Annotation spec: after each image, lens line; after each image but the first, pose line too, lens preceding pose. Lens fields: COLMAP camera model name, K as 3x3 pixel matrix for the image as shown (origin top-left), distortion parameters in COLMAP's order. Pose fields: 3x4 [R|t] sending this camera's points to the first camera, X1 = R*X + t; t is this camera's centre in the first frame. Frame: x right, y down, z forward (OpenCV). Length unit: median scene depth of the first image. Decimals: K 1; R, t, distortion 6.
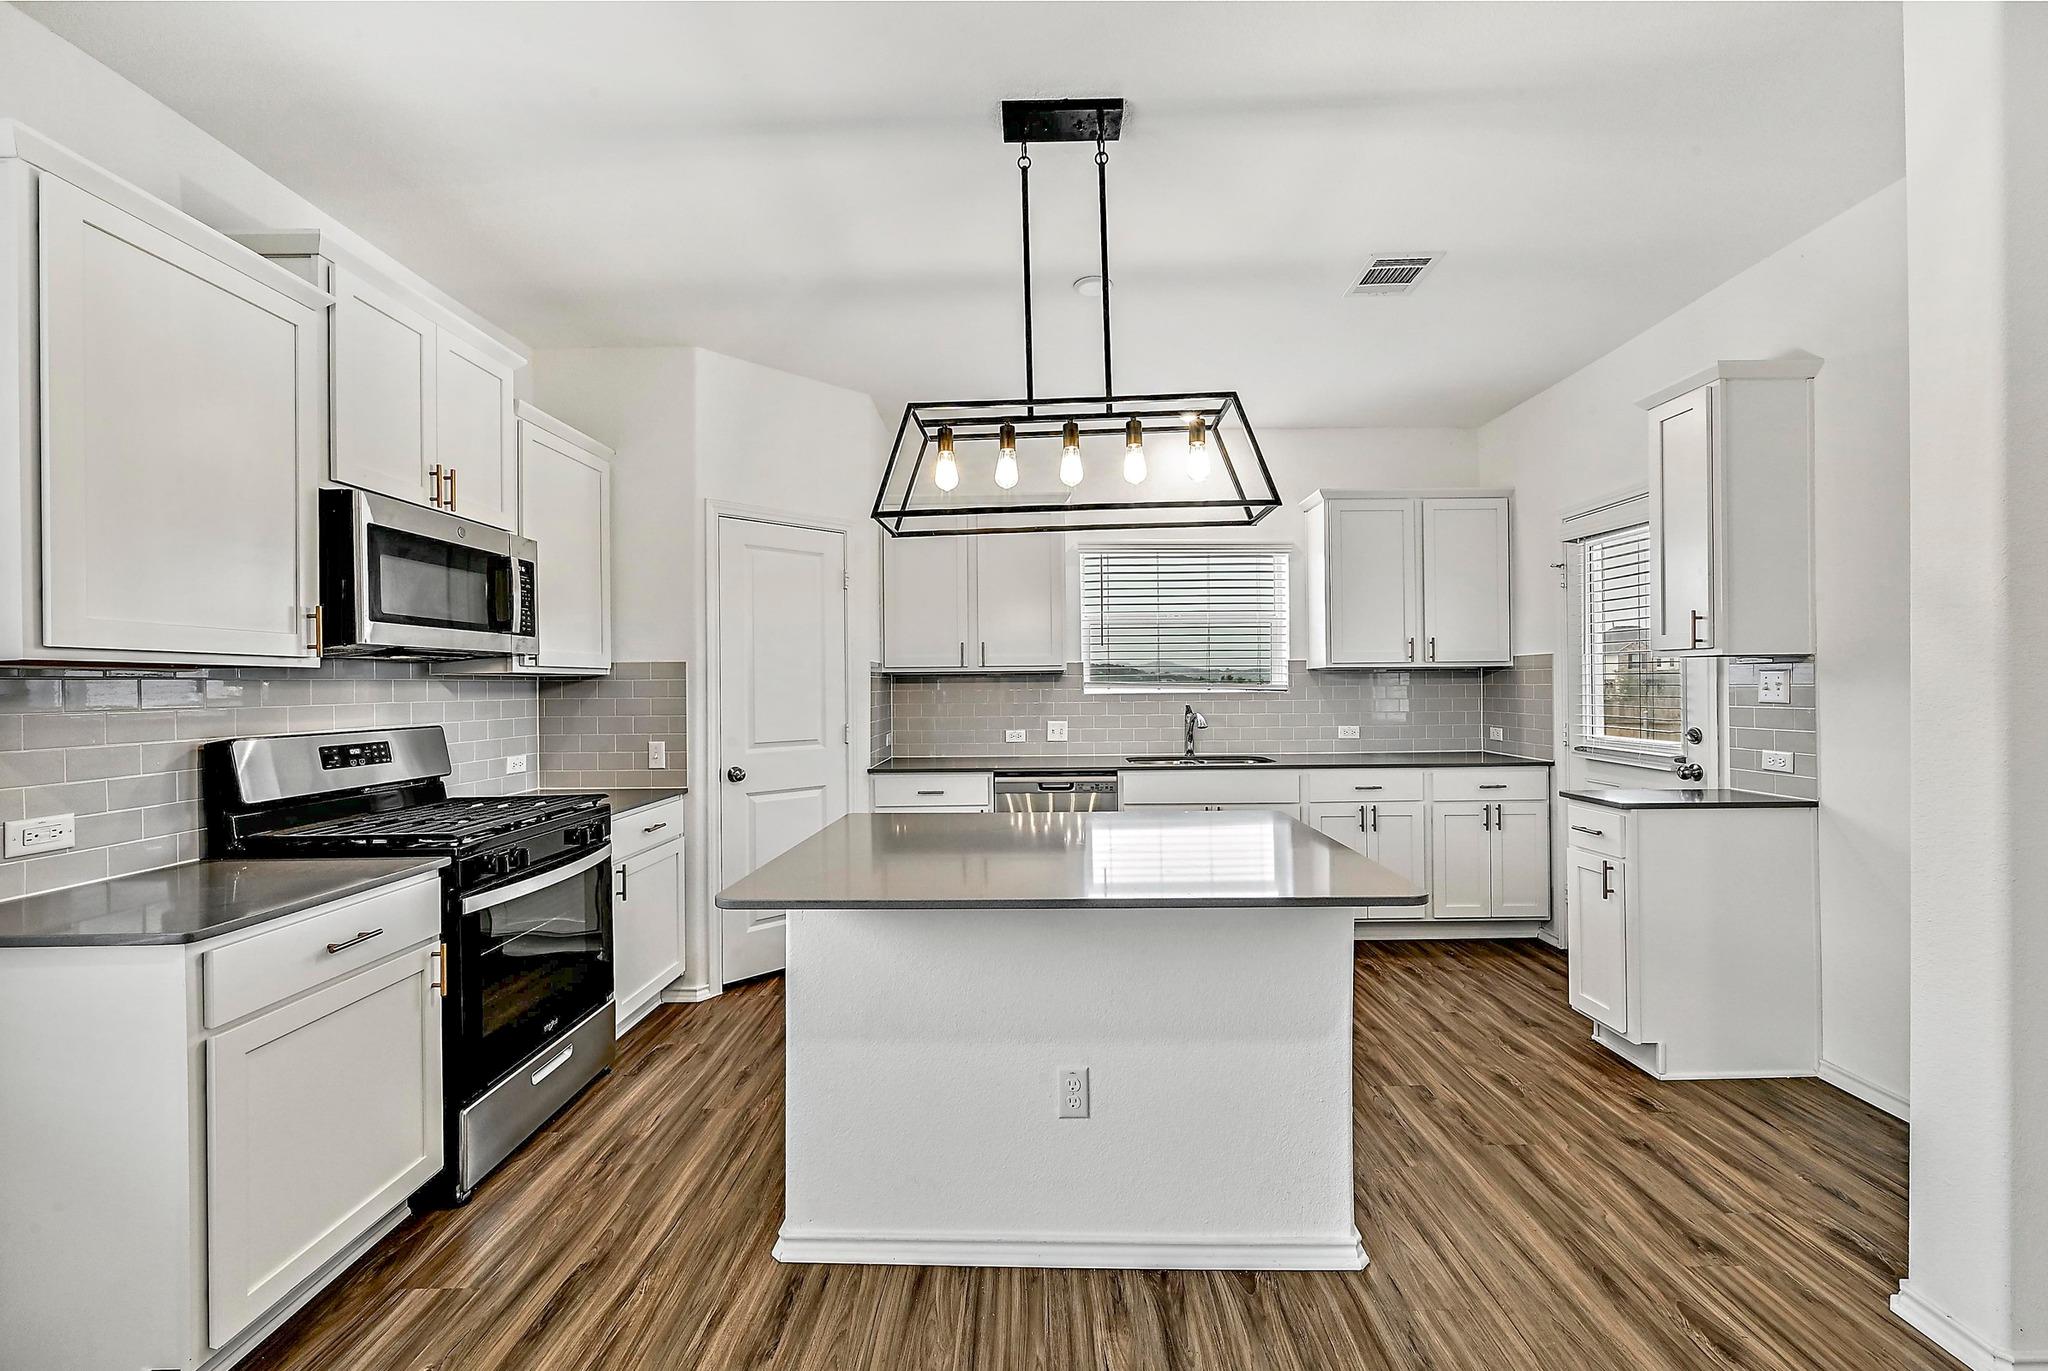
lens RADIAL K [[816.2, 0, 1035.3], [0, 816.2, 689.1], [0, 0, 1]] dist [0.001993, -0.000050]
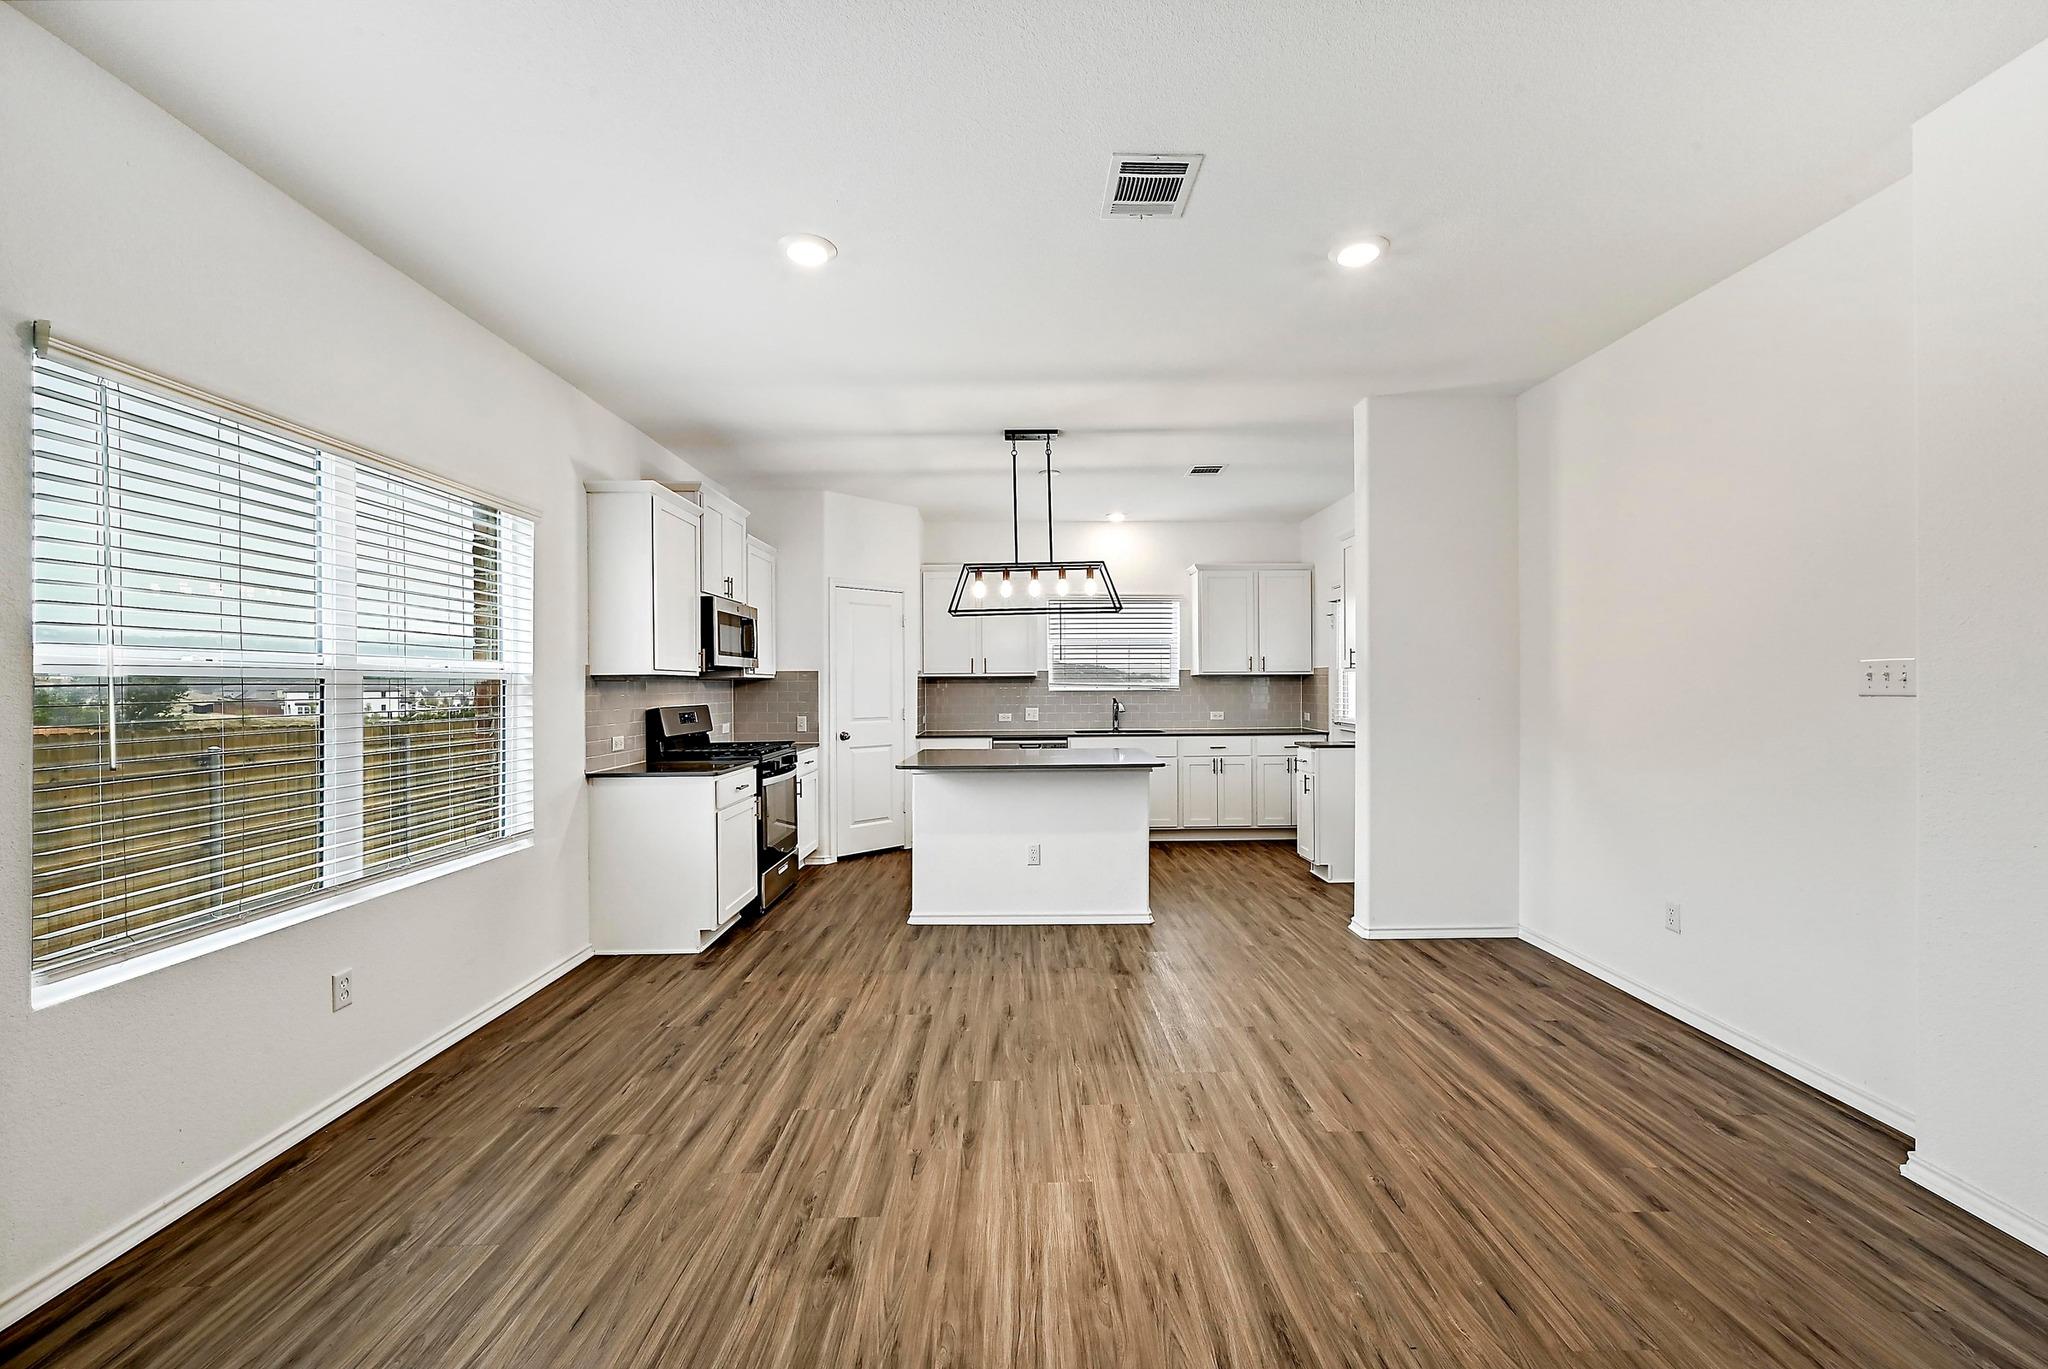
lens RADIAL K [[816.2, 0, 1037.3], [0, 816.2, 696.4], [0, 0, 1]] dist [0.001993, -0.000050]
pose [[0.999693, 0.003167, 0.024586, -0.001651], [-0.003396, 0.999951, 0.009269, 0.002957], [-0.024556, -0.009350, 0.999655, -0.765178]]
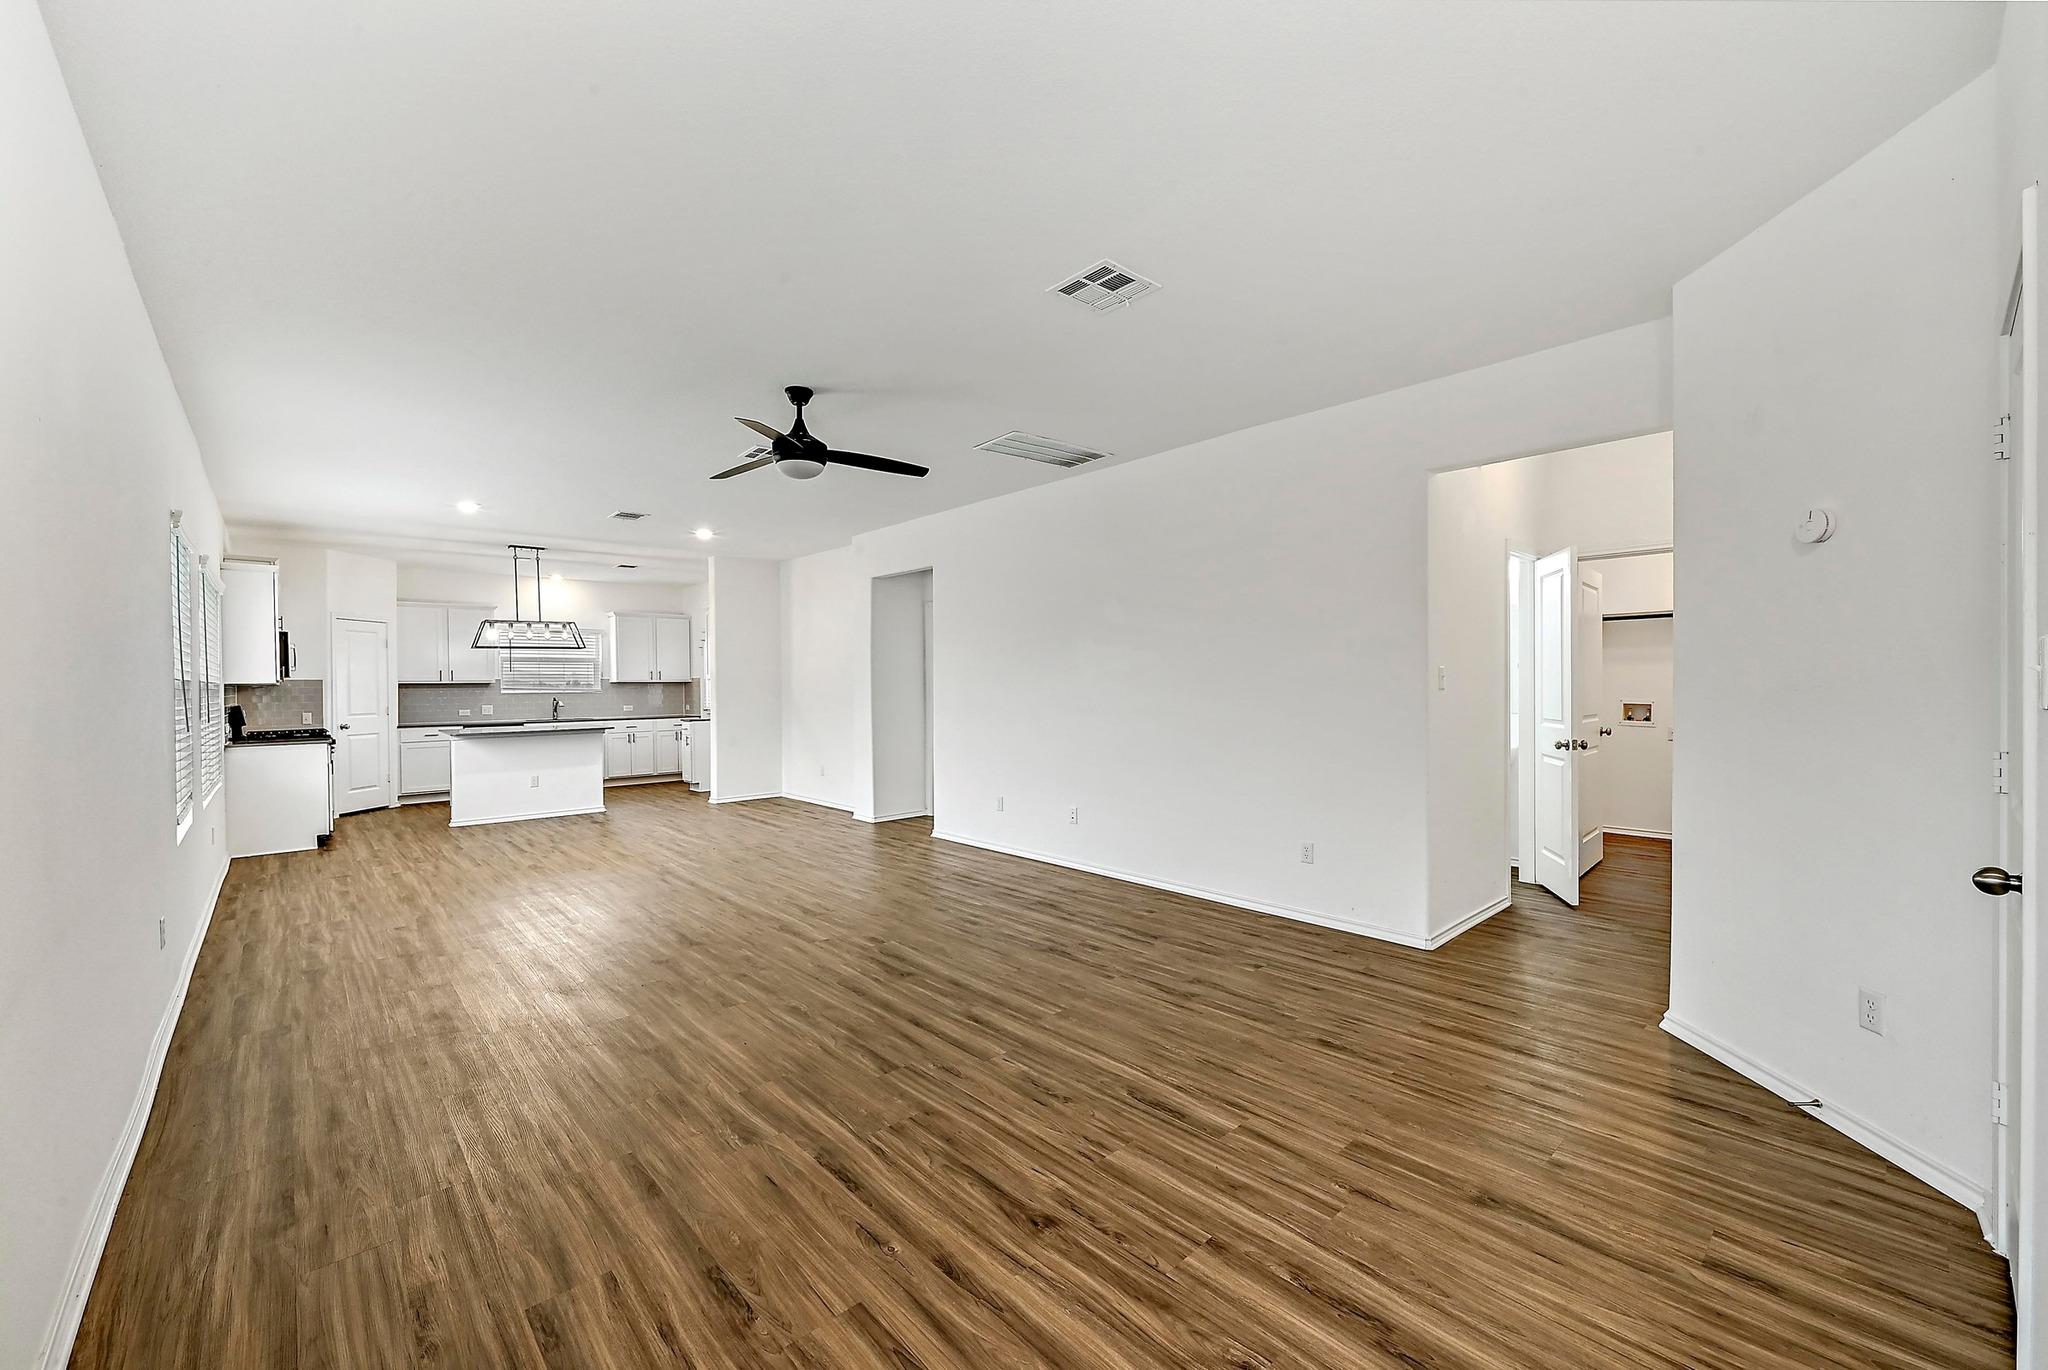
lens RADIAL K [[816.2, 0, 1027.7], [0, 816.2, 693.0], [0, 0, 1]] dist [0.001993, -0.000050]
pose [[0.739155, -0.004810, 0.673518, -0.519659], [0.006044, 0.999982, 0.000509, 0.017695], [-0.673508, 0.003694, 0.739171, -2.211401]]
